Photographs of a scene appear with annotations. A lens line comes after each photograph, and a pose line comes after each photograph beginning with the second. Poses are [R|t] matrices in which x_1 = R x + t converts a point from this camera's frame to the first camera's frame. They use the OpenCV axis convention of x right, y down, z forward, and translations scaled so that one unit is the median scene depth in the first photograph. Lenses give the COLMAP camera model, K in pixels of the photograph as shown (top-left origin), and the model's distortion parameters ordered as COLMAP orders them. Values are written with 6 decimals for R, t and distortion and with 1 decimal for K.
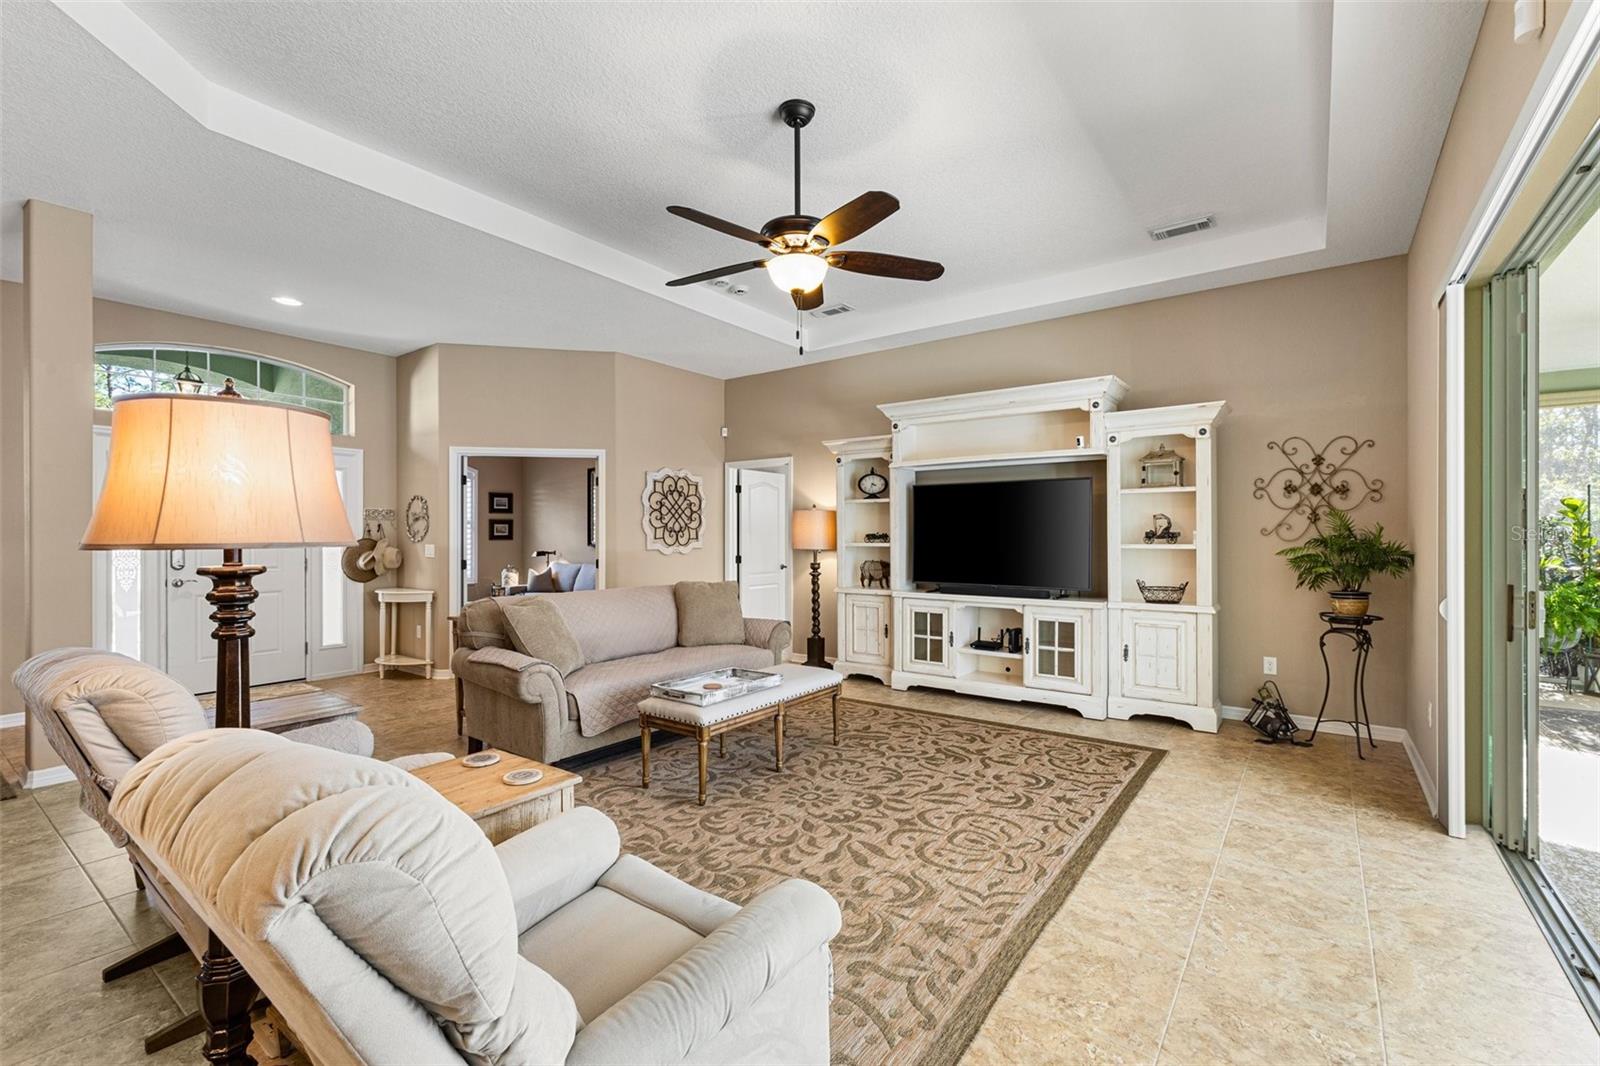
lens RADIAL K [[693.8, 0, 822.0], [0, 693.8, 540.0], [0, 0, 1]] dist [0.003662, 0.000826]
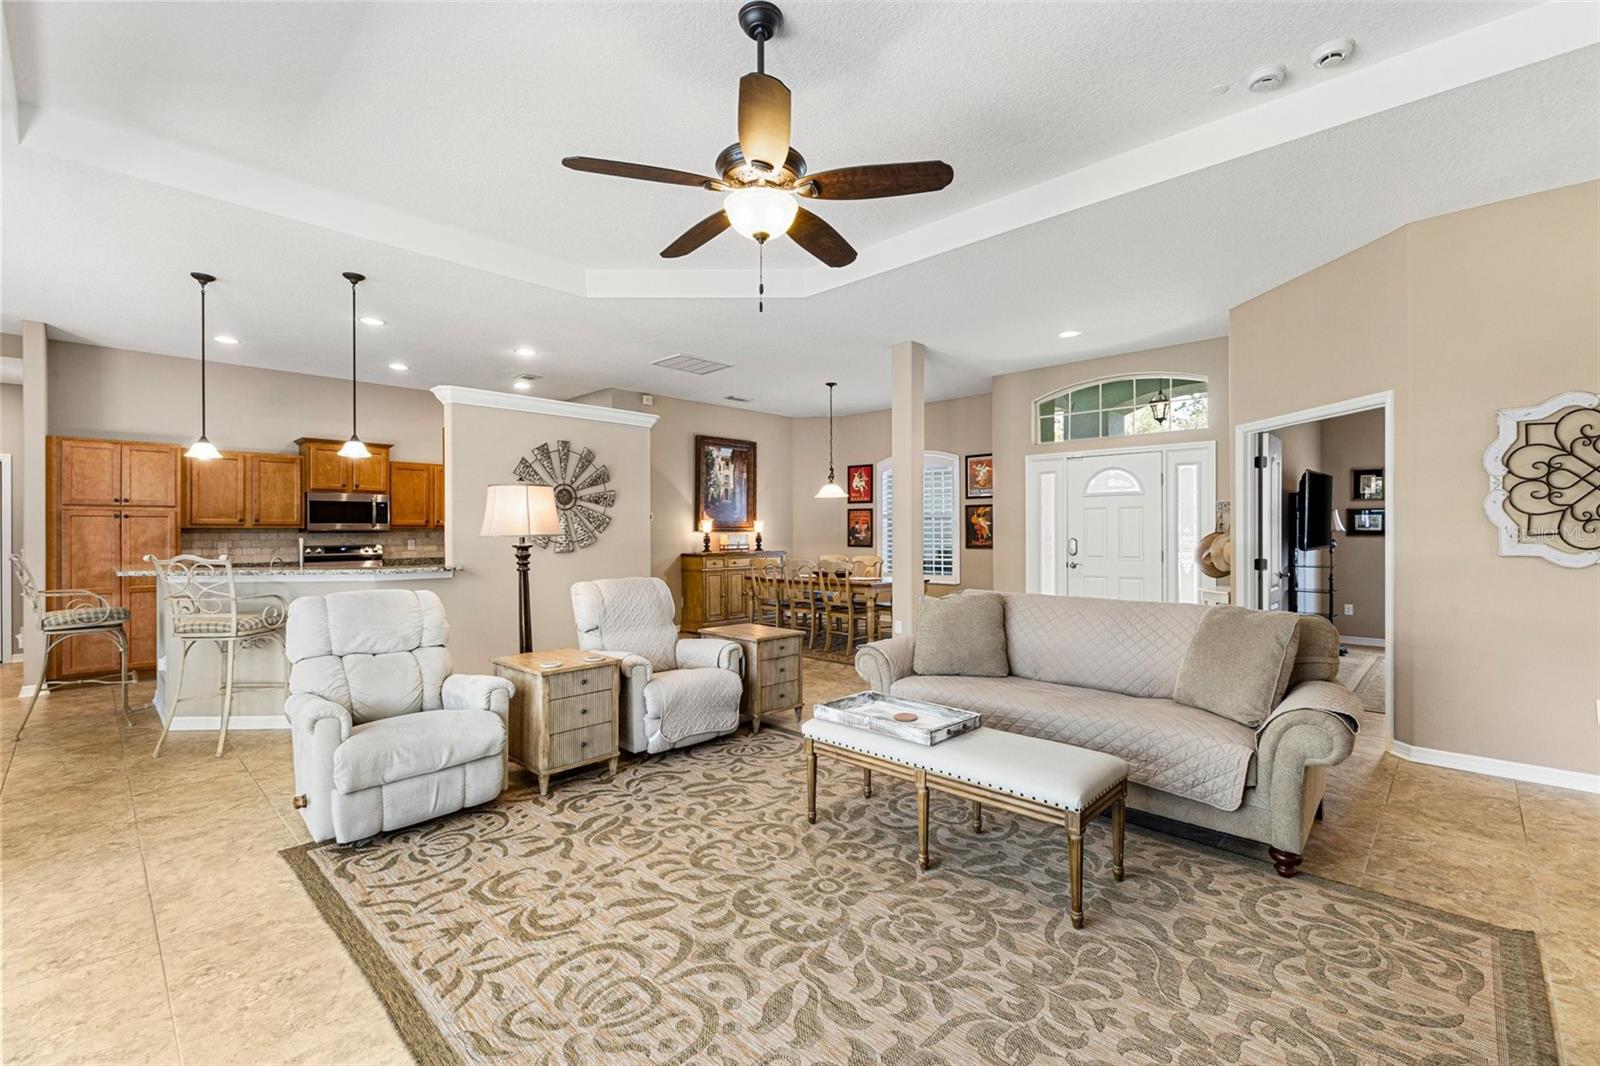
lens RADIAL K [[693.8, 0, 807.2], [0, 693.8, 529.9], [0, 0, 1]] dist [0.003662, 0.000826]
pose [[-0.148221, 0.001804, -0.988953, 0.738977], [-0.002186, 0.999995, 0.002152, -0.011413], [0.988952, 0.002481, -0.148217, 1.120521]]
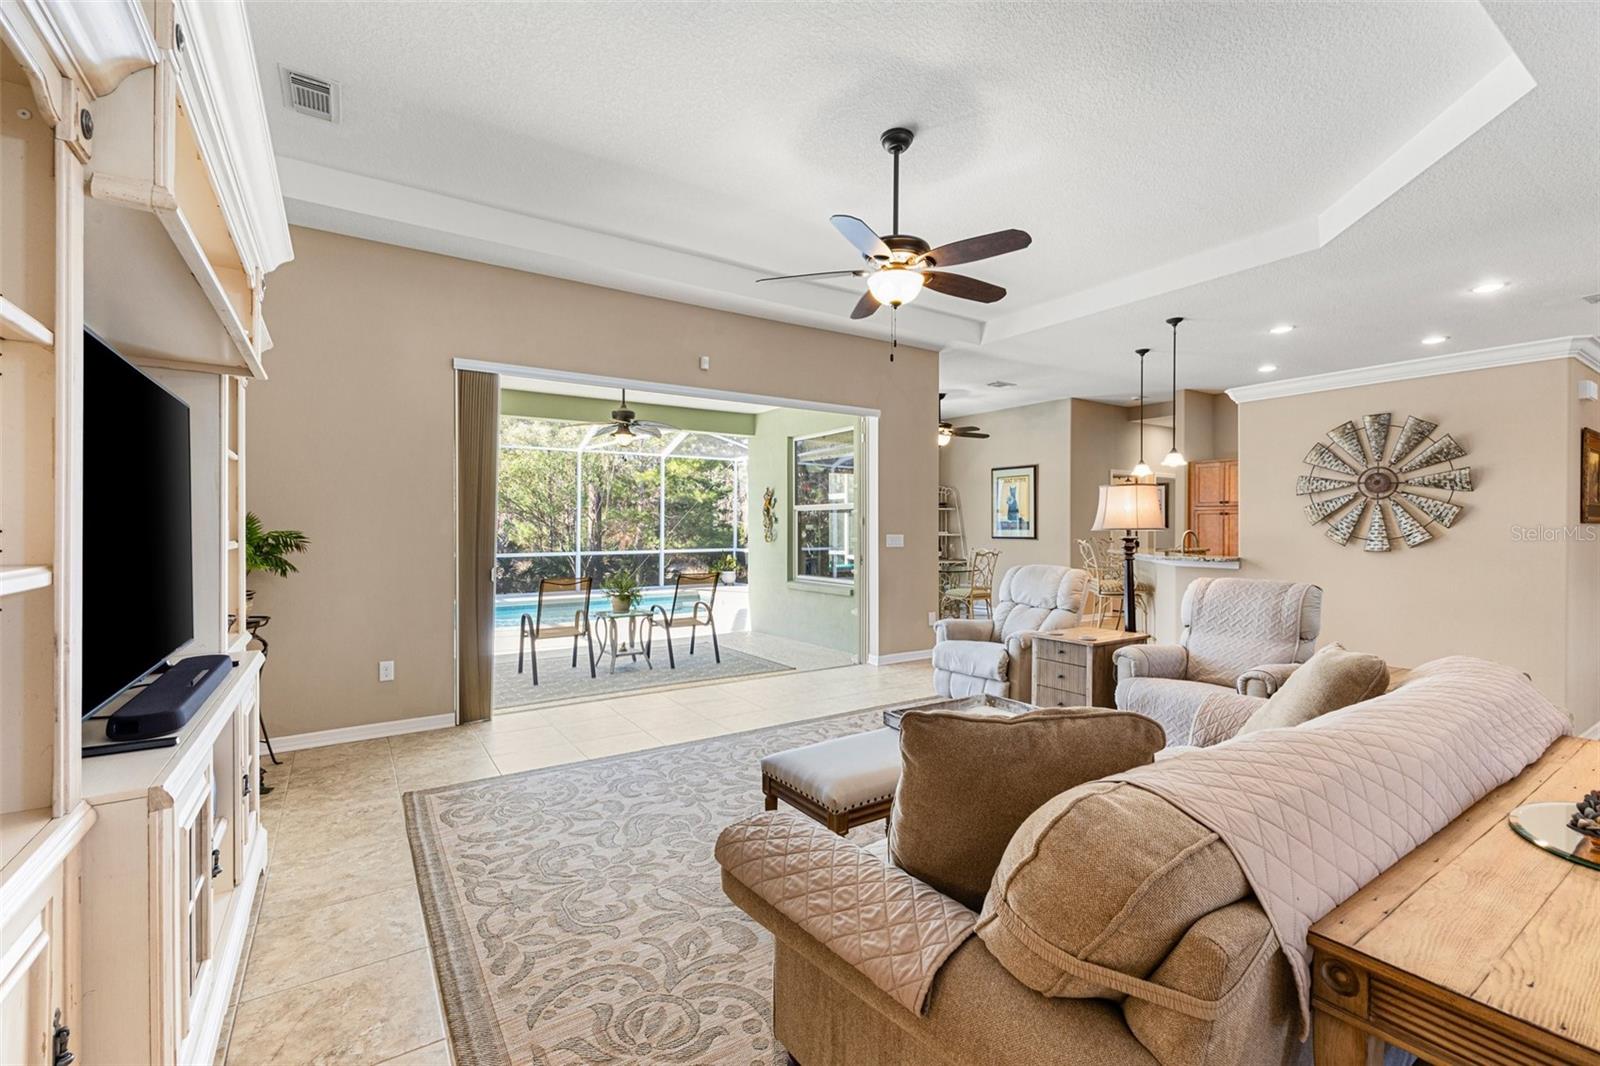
lens RADIAL K [[693.8, 0, 803.7], [0, 693.8, 535.5], [0, 0, 1]] dist [0.003662, 0.000826]
pose [[-0.931908, -0.003635, 0.362676, -0.282464], [0.003129, 0.999832, 0.018061, -0.012445], [-0.362680, 0.017966, -0.931740, 1.976202]]
